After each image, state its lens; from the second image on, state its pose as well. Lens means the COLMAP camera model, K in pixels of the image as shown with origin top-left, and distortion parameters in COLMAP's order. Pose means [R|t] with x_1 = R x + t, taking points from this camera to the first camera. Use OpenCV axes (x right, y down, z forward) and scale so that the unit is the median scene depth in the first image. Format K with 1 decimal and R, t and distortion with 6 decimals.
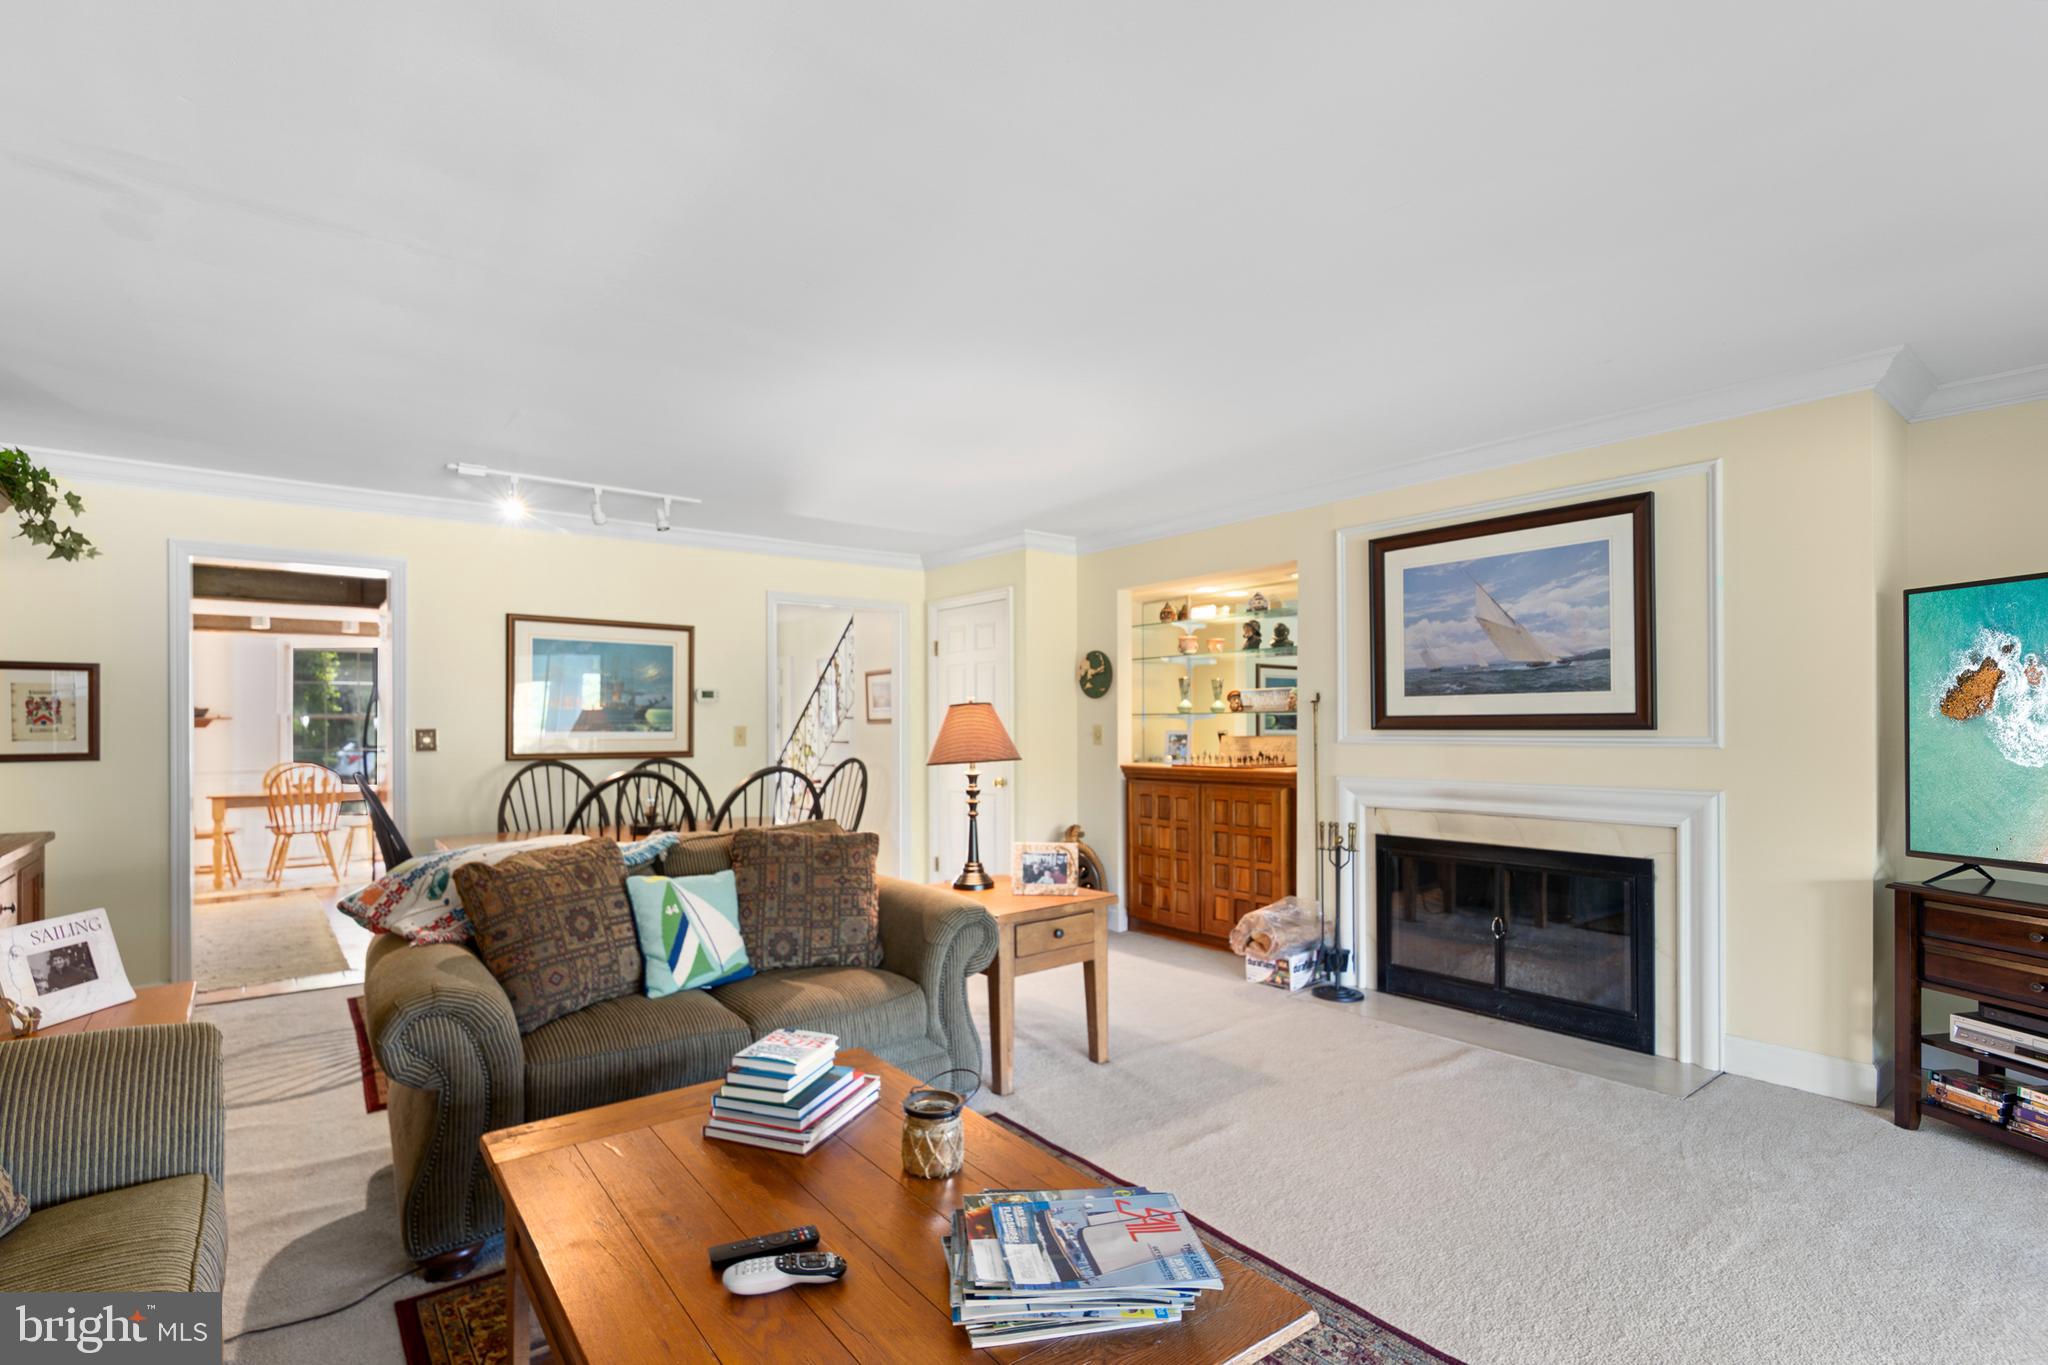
lens RADIAL K [[951.7, 0, 987.9], [0, 951.7, 718.9], [0, 0, 1]] dist [0.004140, -0.001862]
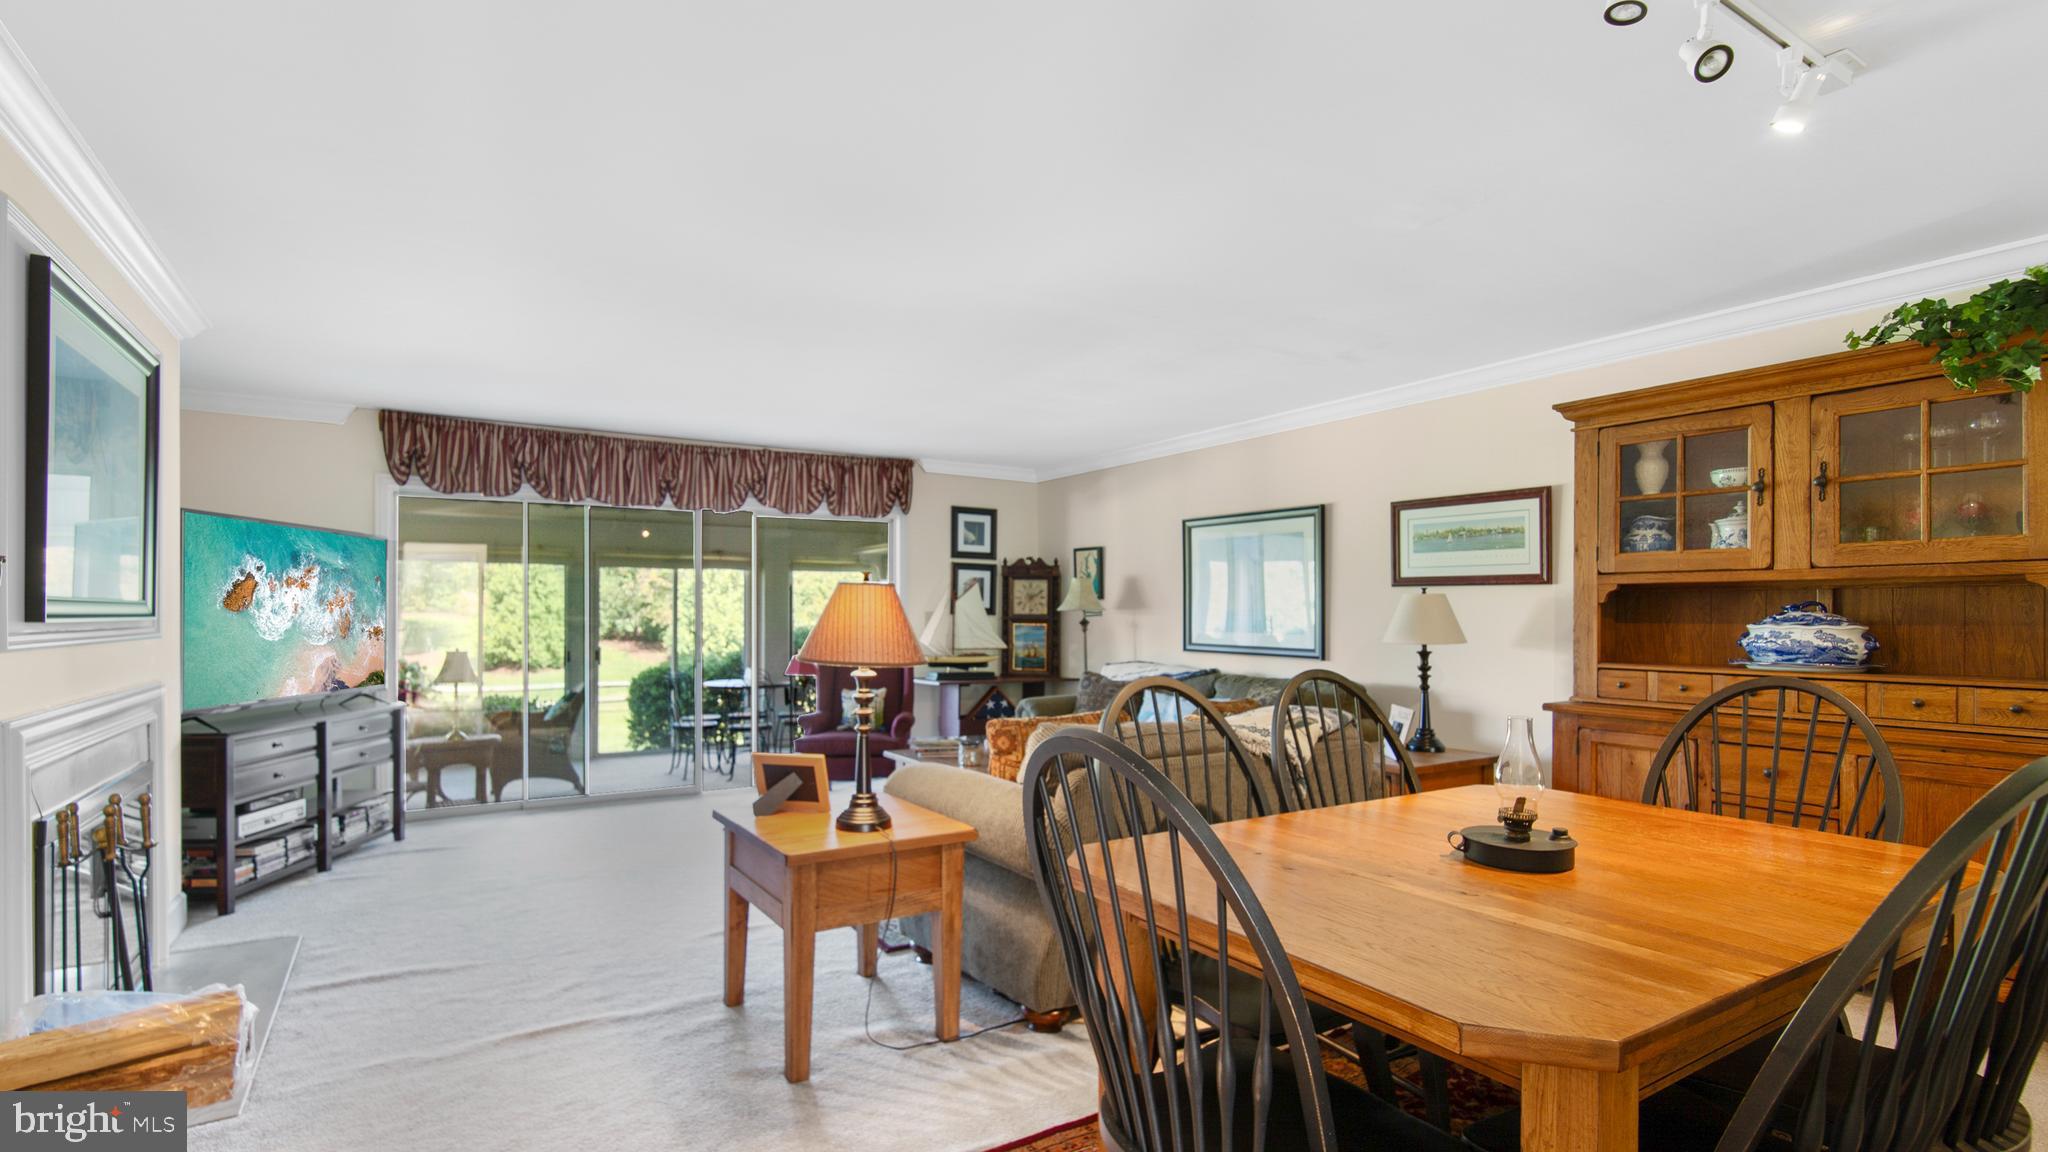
lens RADIAL K [[959.4, 0, 993.0], [0, 959.4, 615.9], [0, 0, 1]] dist [-0.003290, -0.000105]
pose [[-0.994873, 0.004384, 0.101033, -0.176564], [0.003991, 0.999984, -0.004085, 0.011085], [-0.101050, -0.003660, -0.994875, 1.538626]]
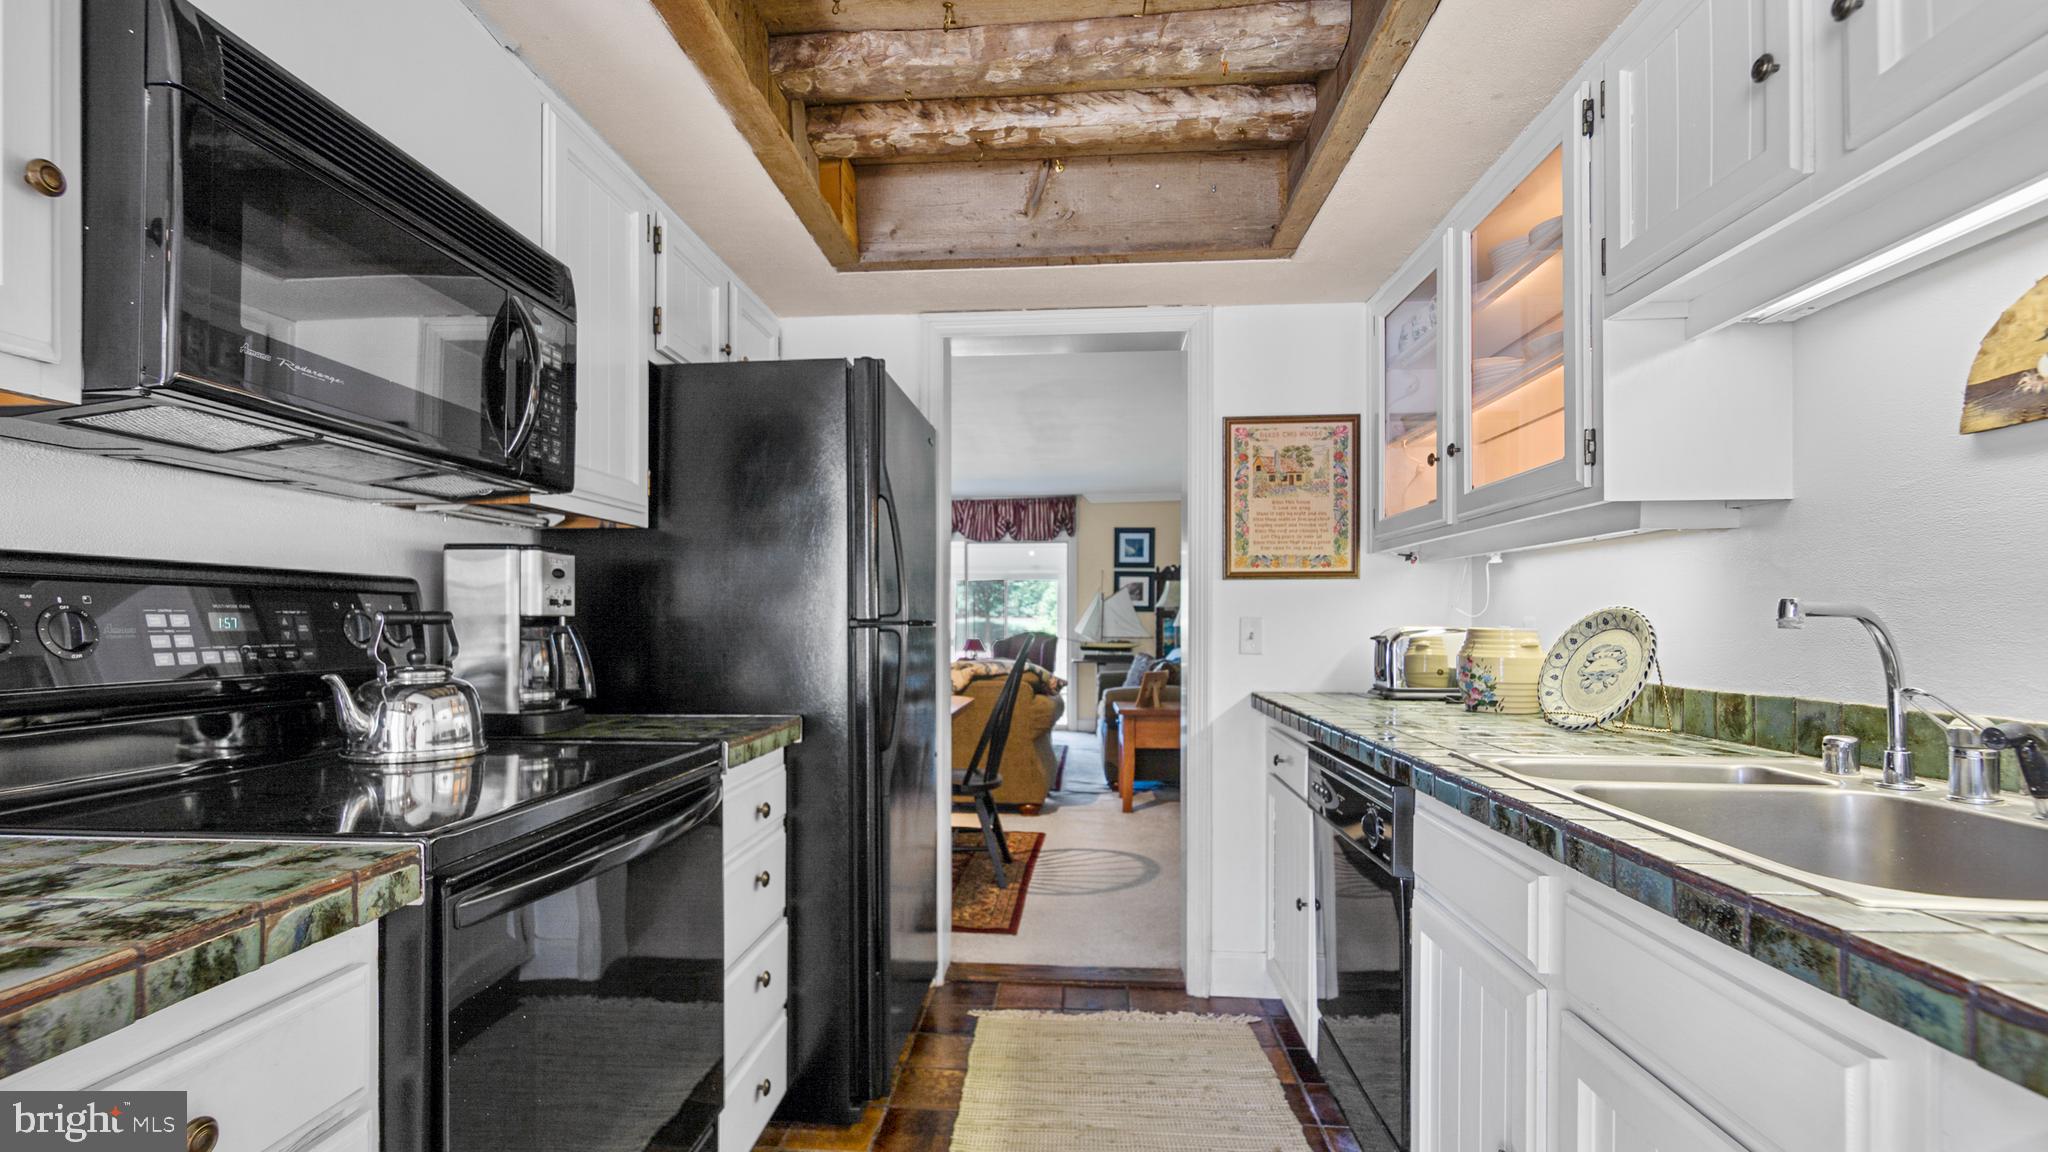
lens RADIAL K [[959.4, 0, 994.3], [0, 959.4, 621.1], [0, 0, 1]] dist [-0.003290, -0.000105]
pose [[-0.740114, 0.005696, 0.672457, -1.243267], [-0.002714, 0.999931, -0.011457, 0.051346], [-0.672476, -0.010305, -0.740047, 1.680176]]
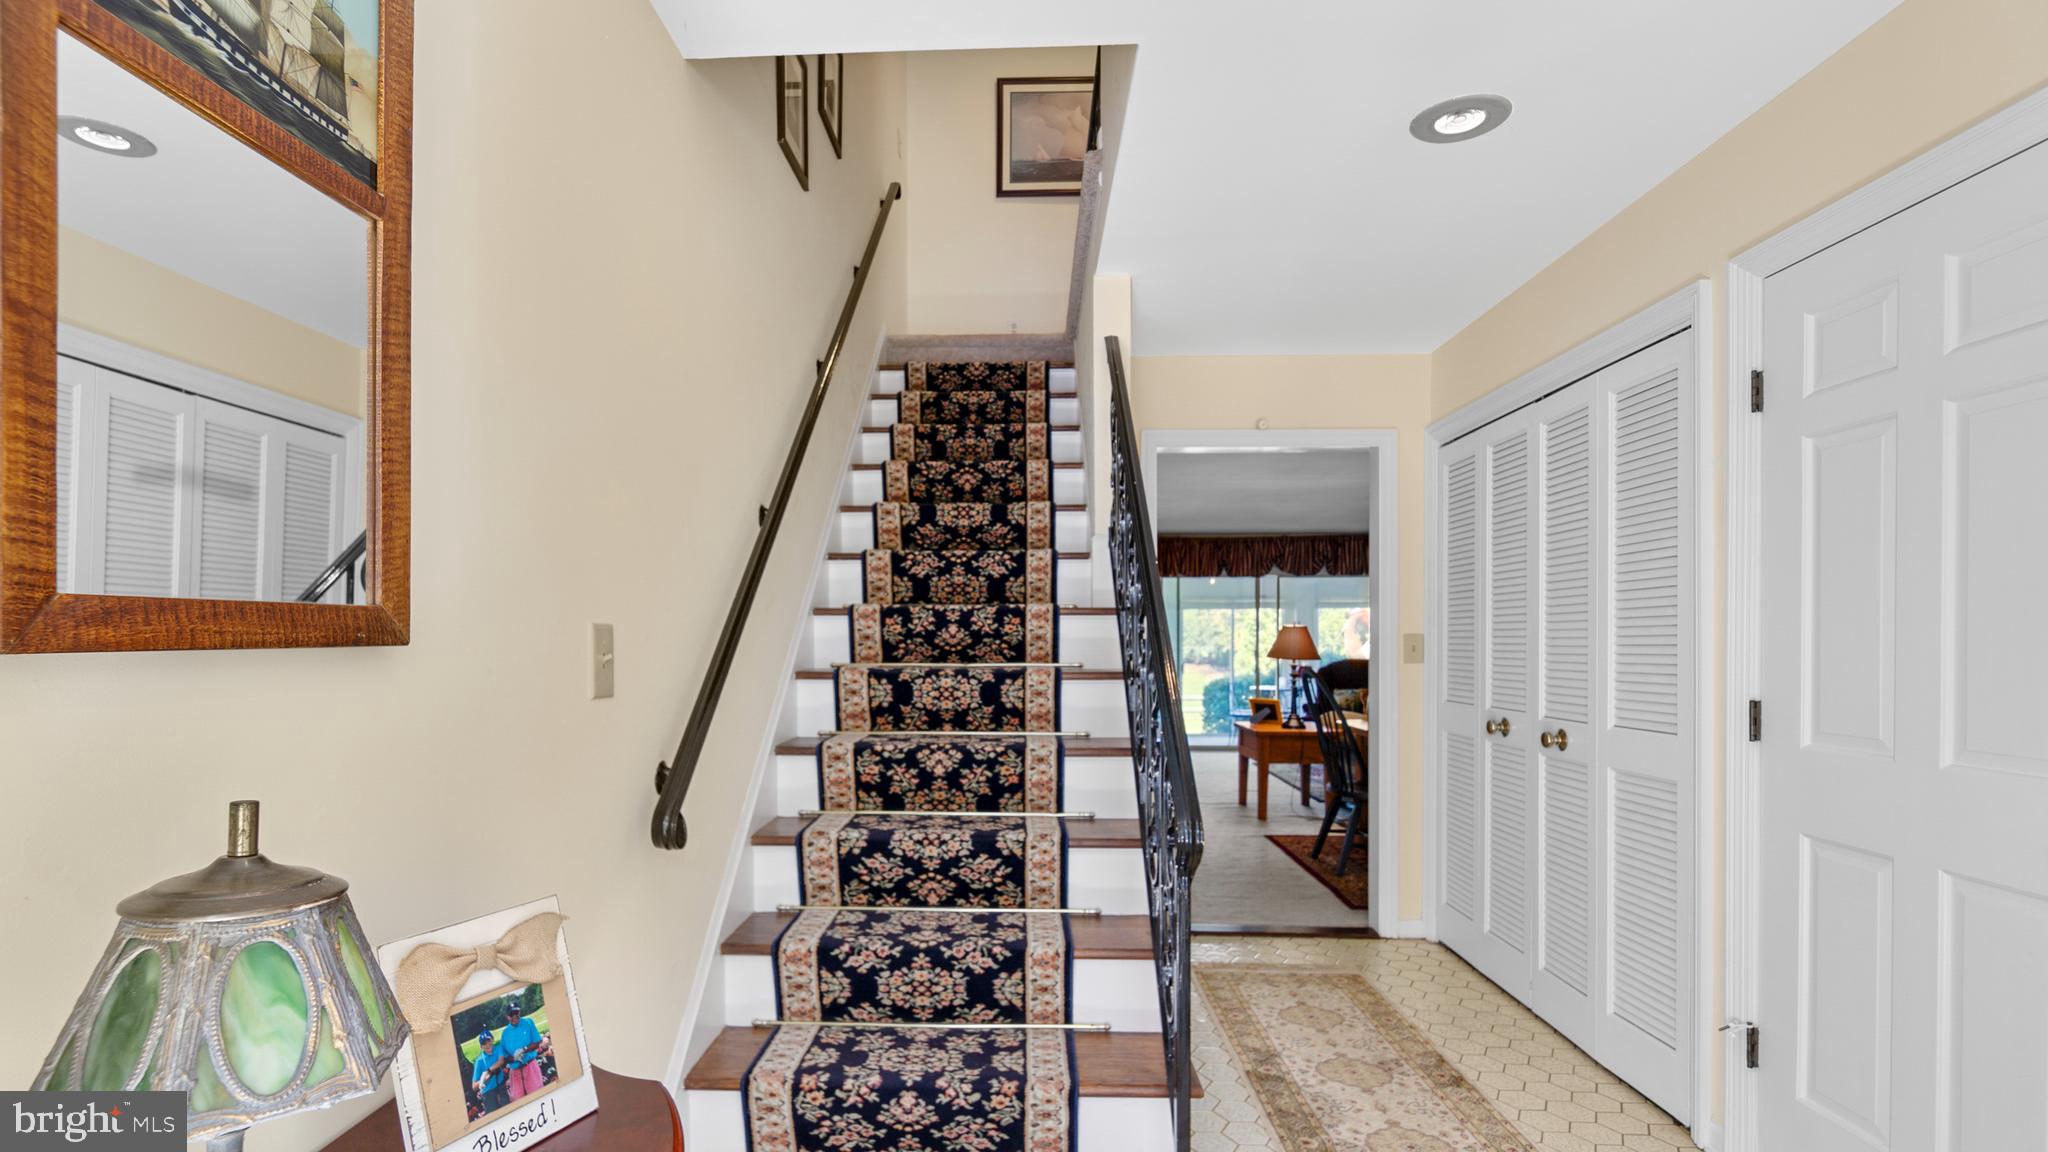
lens RADIAL K [[959.4, 0, 991.2], [0, 959.4, 646.3], [0, 0, 1]] dist [-0.003290, -0.000105]
pose [[-0.774953, 0.000884, 0.632018, -0.628179], [-0.000987, 0.999996, -0.002608, 0.024316], [-0.632018, -0.002645, -0.774949, 2.416889]]
